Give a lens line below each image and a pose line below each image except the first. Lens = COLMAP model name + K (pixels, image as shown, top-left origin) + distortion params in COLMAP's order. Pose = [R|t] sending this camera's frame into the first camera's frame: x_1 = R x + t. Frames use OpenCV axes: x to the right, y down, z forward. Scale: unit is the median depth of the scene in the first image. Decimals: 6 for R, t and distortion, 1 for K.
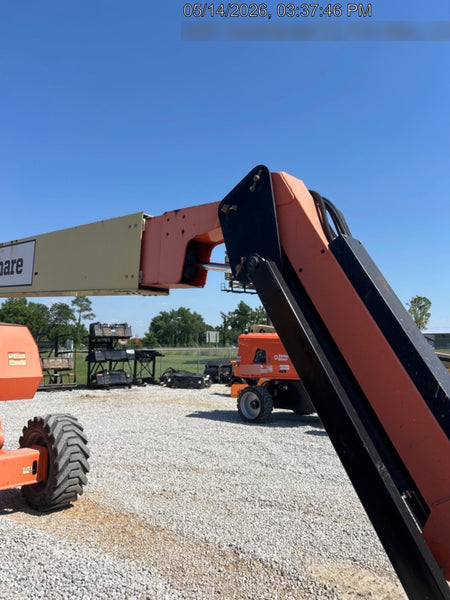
lens RADIAL K [[432.9, 0, 225.0], [0, 432.9, 300.0], [0, 0, 1]] dist [-0.002515, 0.000246]
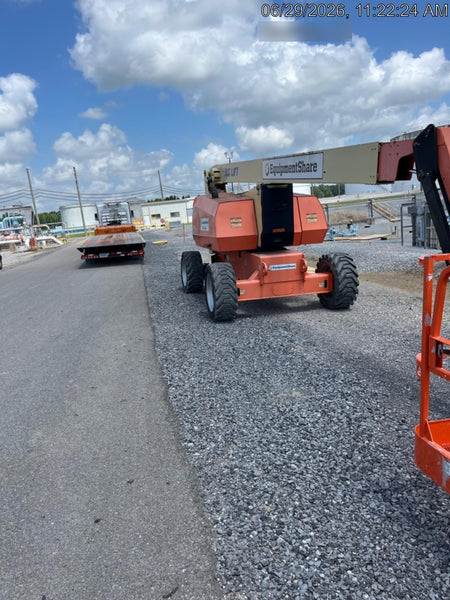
lens RADIAL K [[462.3, 0, 225.0], [0, 462.3, 300.0], [0, 0, 1]] dist [-0.044193, 0.005519]
pose [[0.823568, 0.090221, -0.559996, 0.313099], [0.088806, 0.954585, 0.284397, -0.123219], [0.560222, -0.283951, 0.778154, -0.796264]]
